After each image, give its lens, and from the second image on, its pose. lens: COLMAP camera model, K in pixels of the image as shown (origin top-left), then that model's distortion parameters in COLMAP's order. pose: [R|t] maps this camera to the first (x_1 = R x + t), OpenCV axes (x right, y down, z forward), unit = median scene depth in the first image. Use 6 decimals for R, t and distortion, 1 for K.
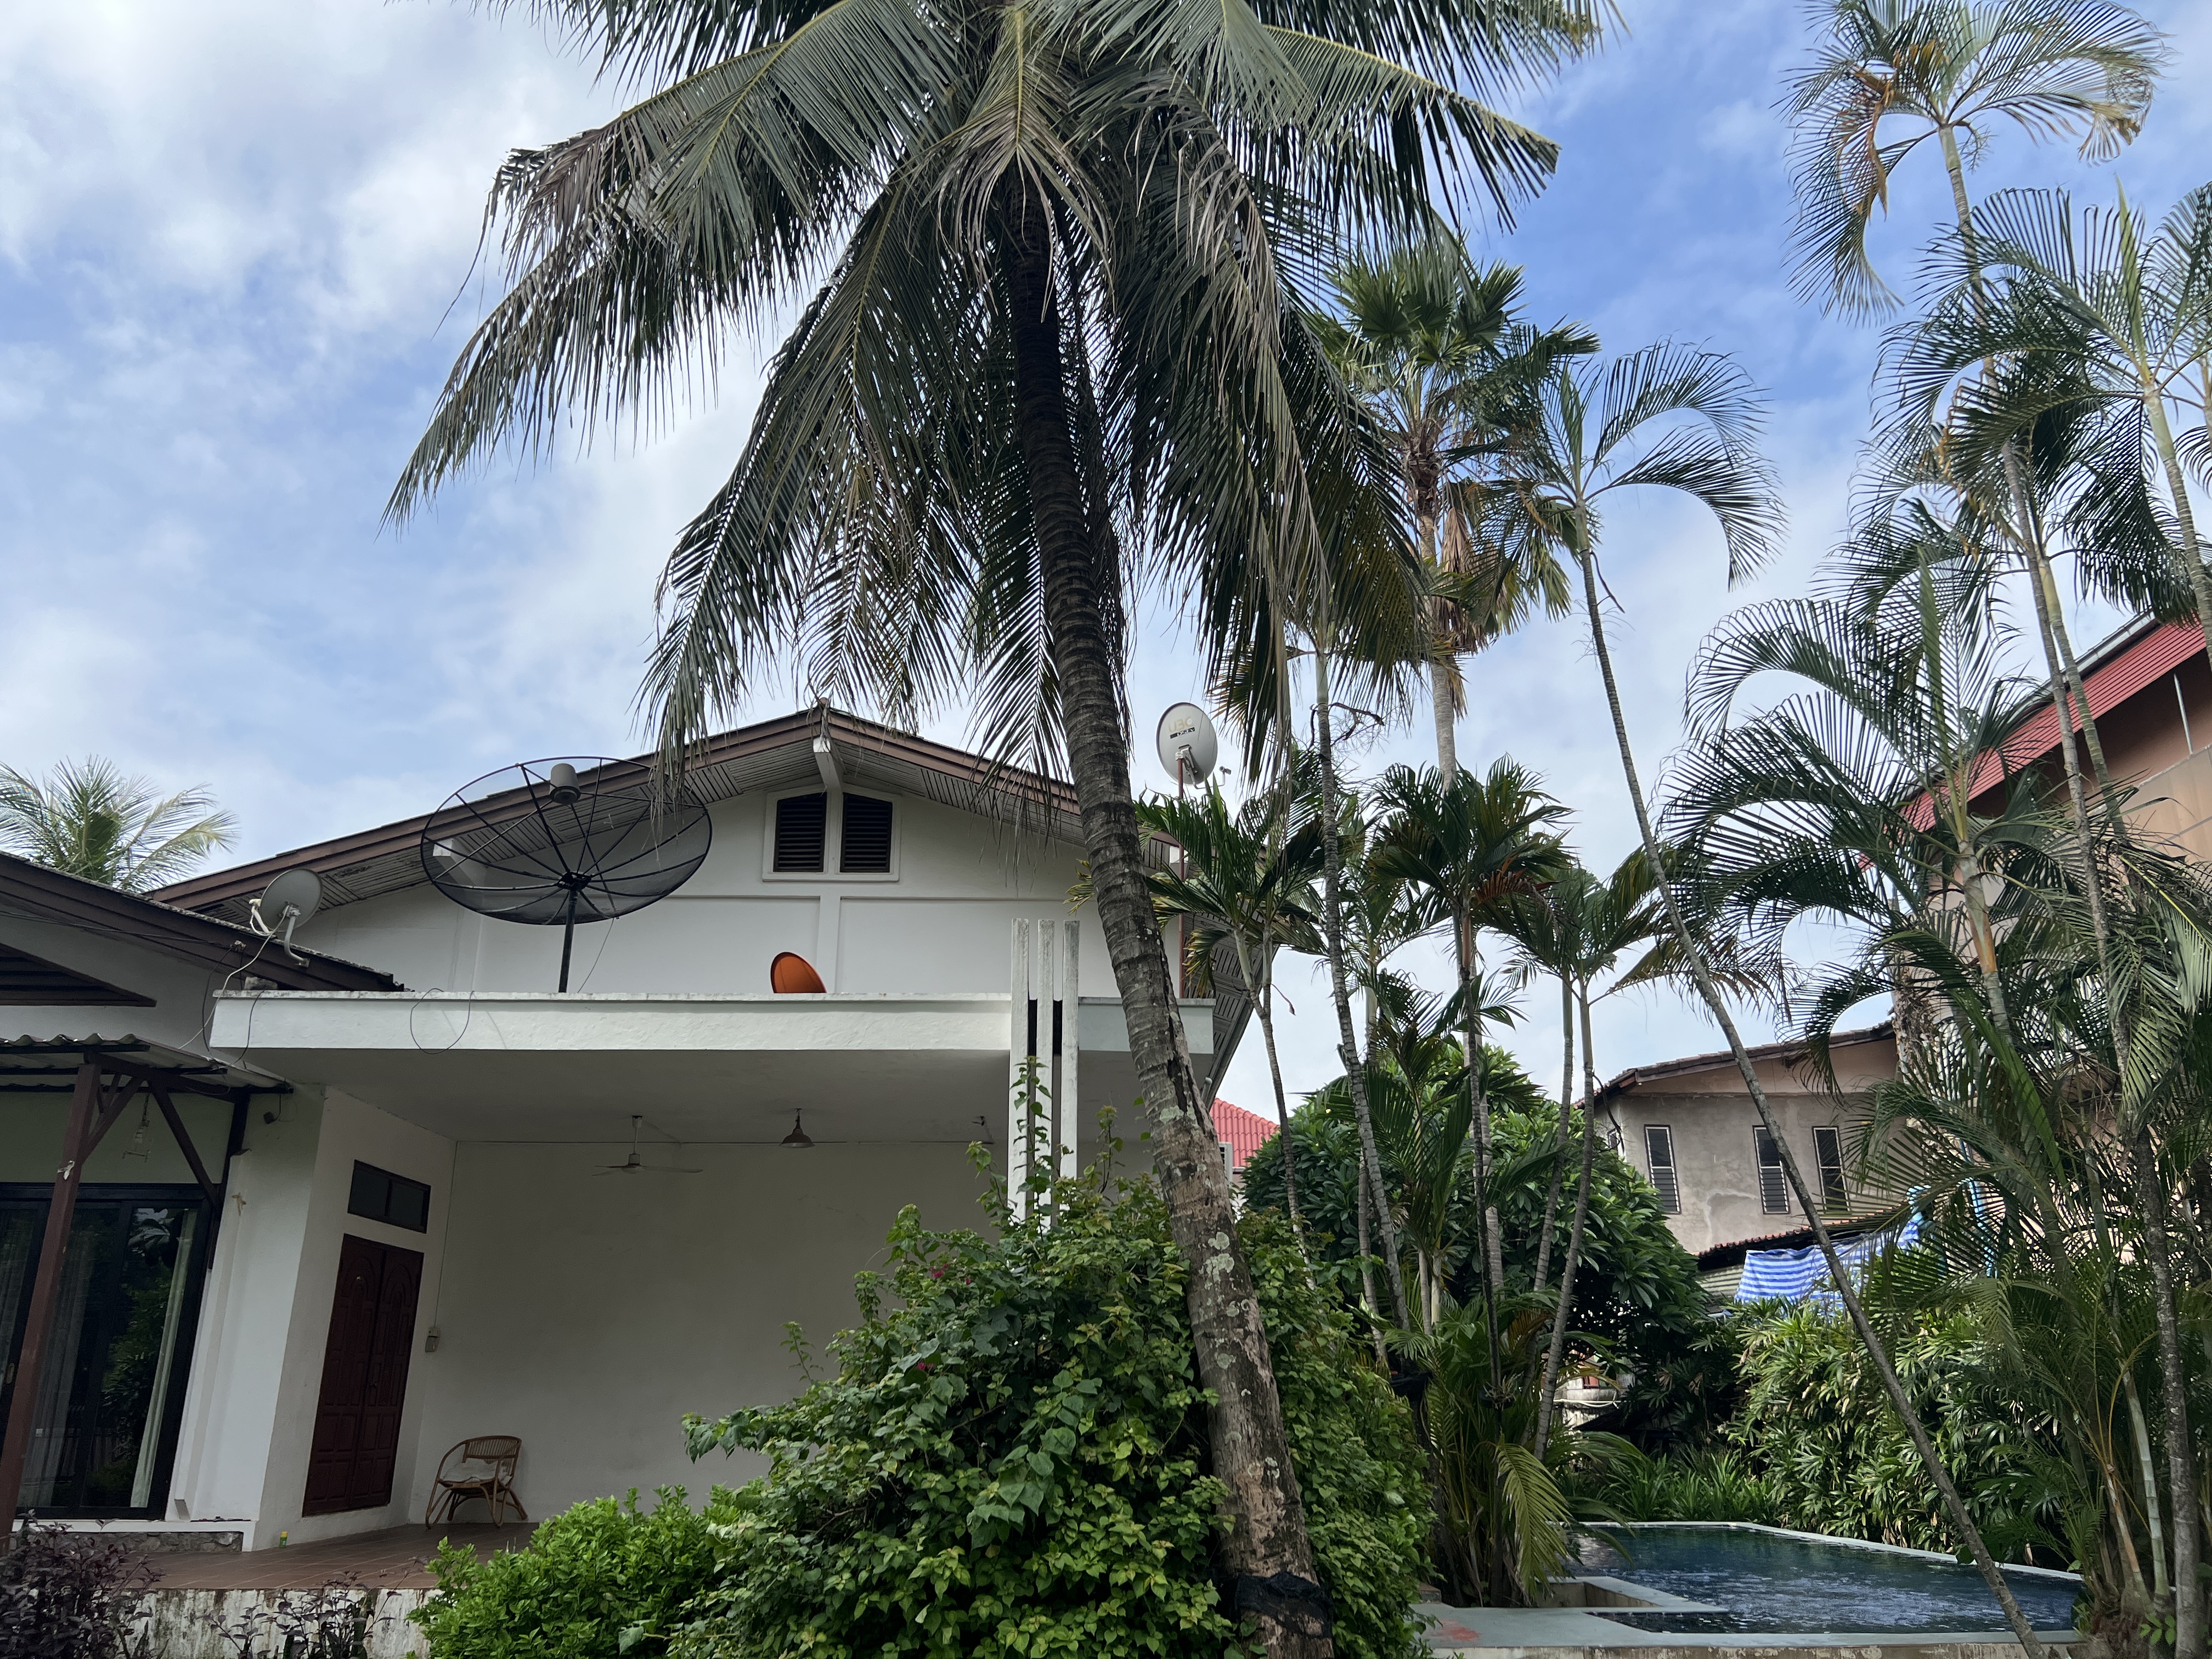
lens RADIAL K [[1673.0, 0, 1106.0], [0, 1673.0, 829.5], [0, 0, 1]] dist [0.038744, -0.078223]
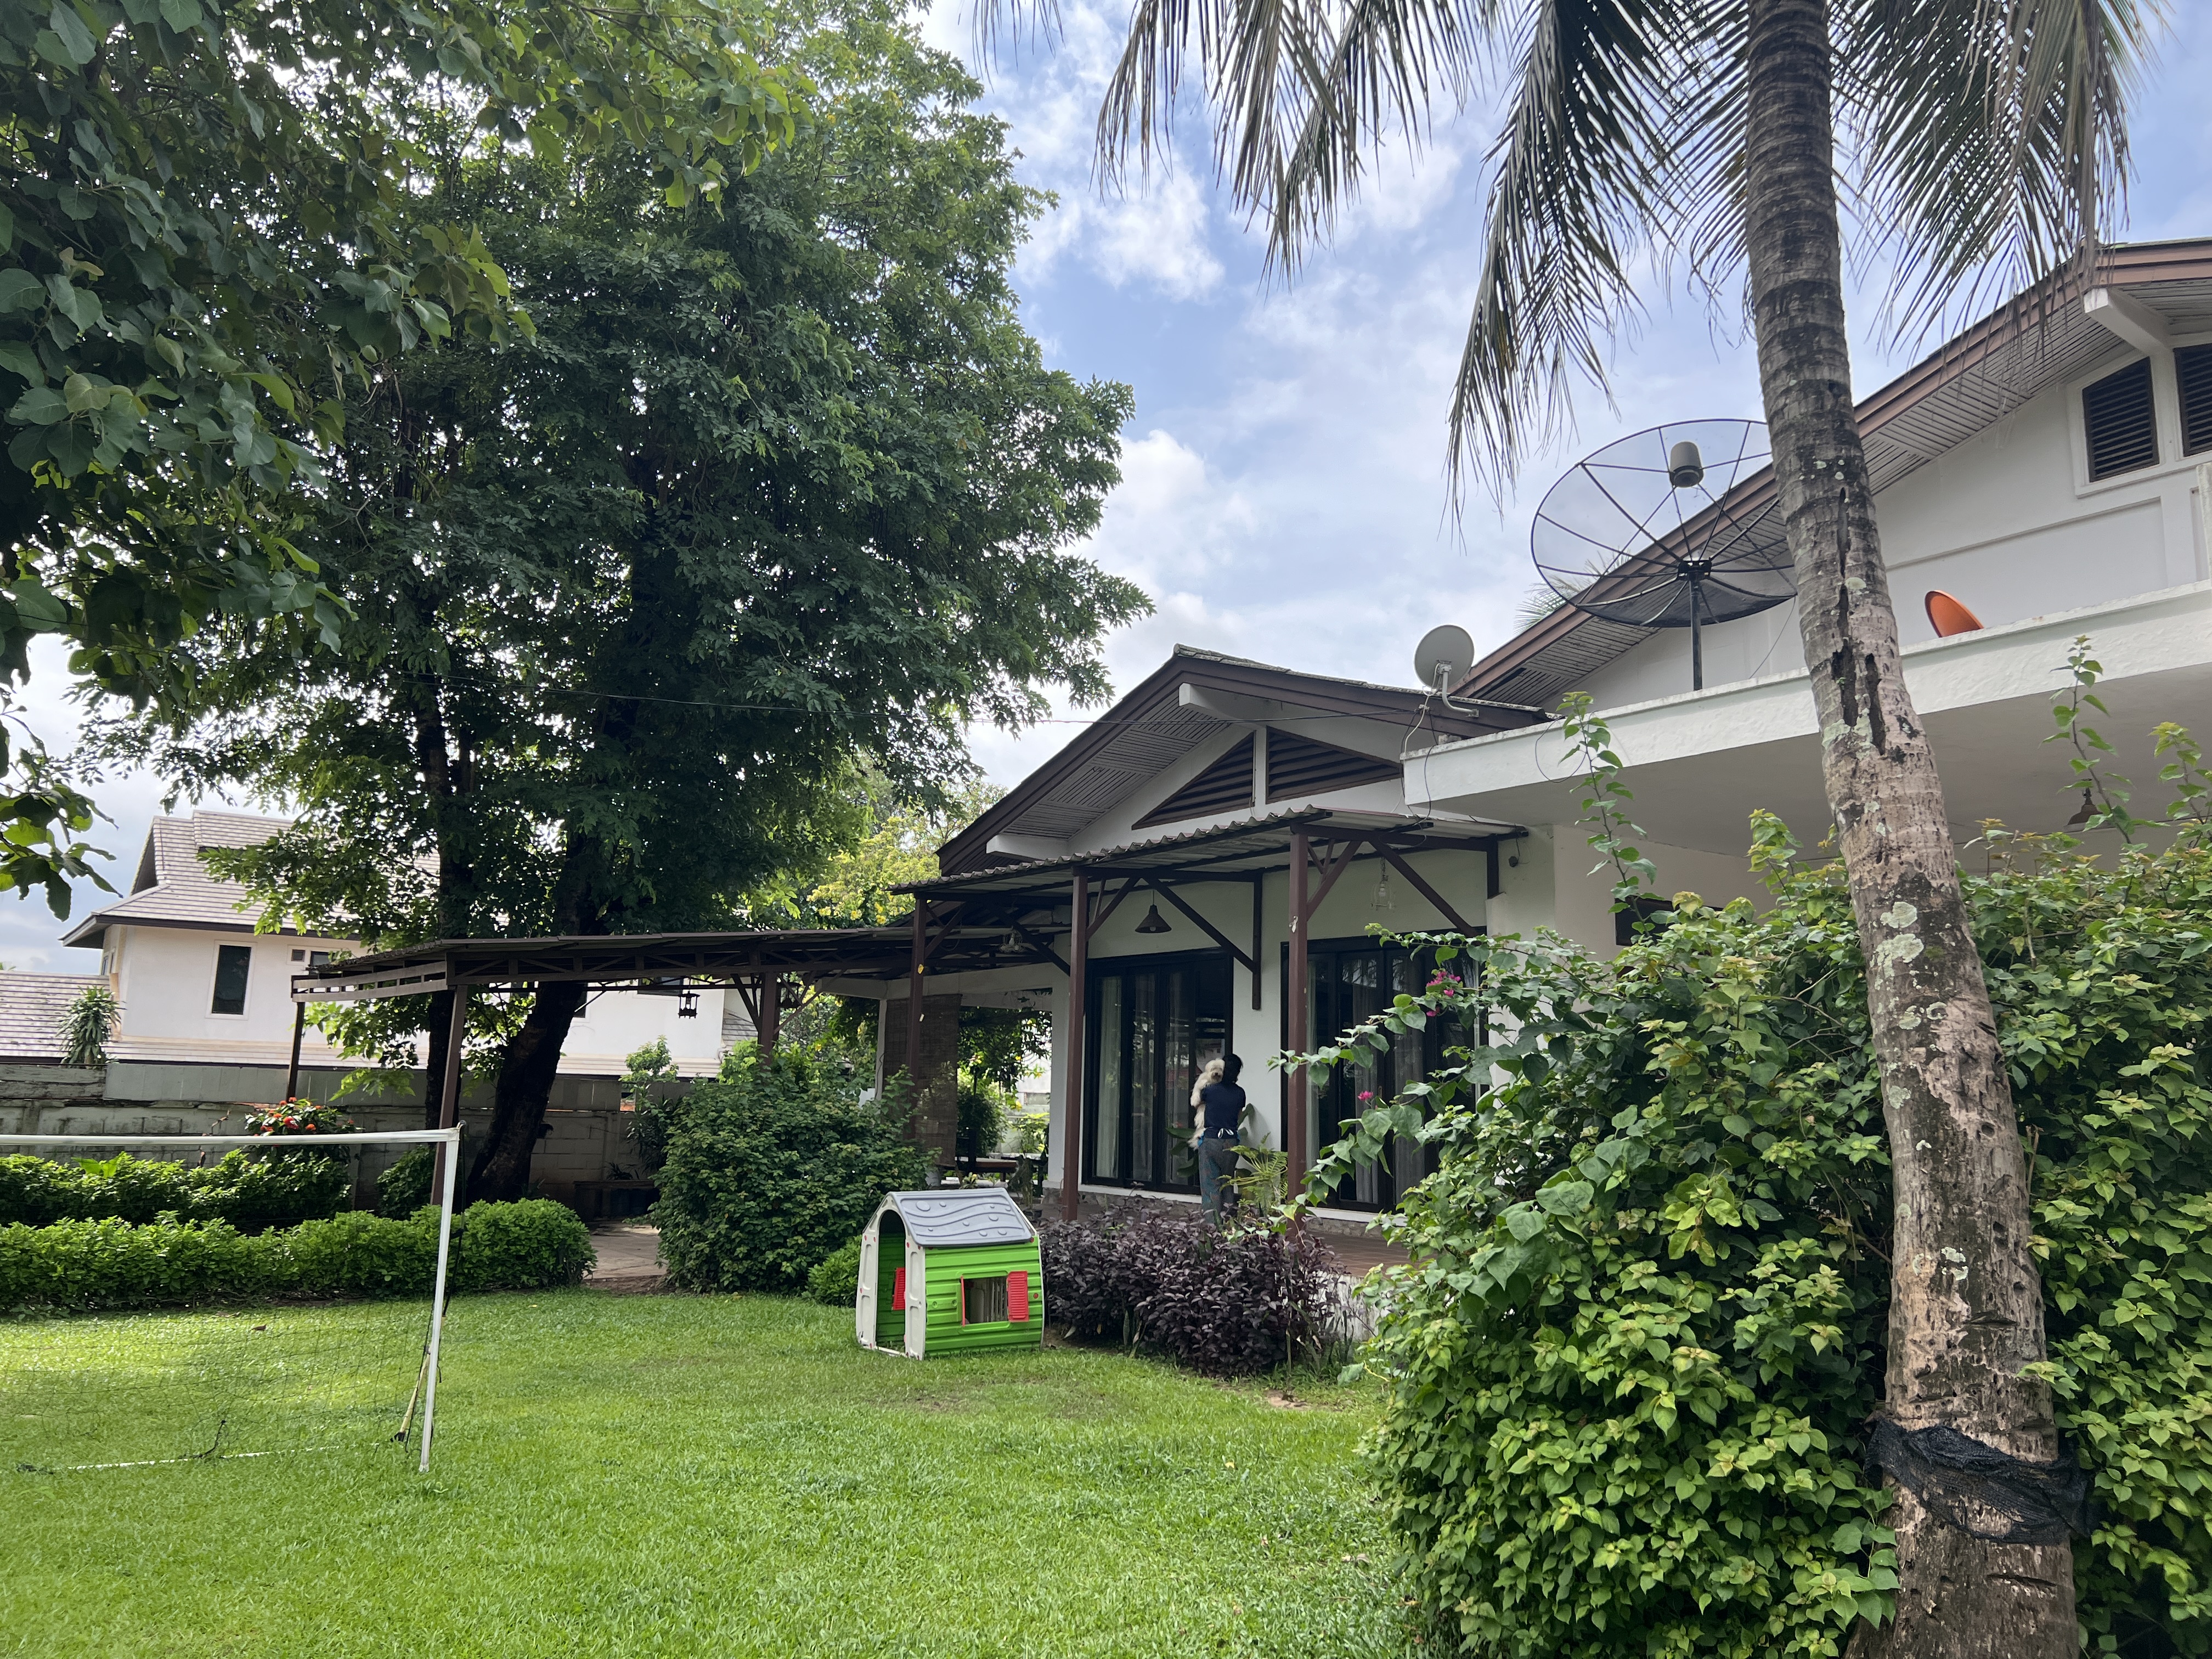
lens RADIAL K [[1666.0, 0, 1106.9], [0, 1666.0, 813.8], [0, 0, 1]] dist [0.073835, -0.081926]
pose [[0.554782, -0.129279, -0.821890, 0.417445], [0.247863, 0.968680, 0.014941, 0.120189], [0.794217, -0.212006, 0.569450, 0.392188]]
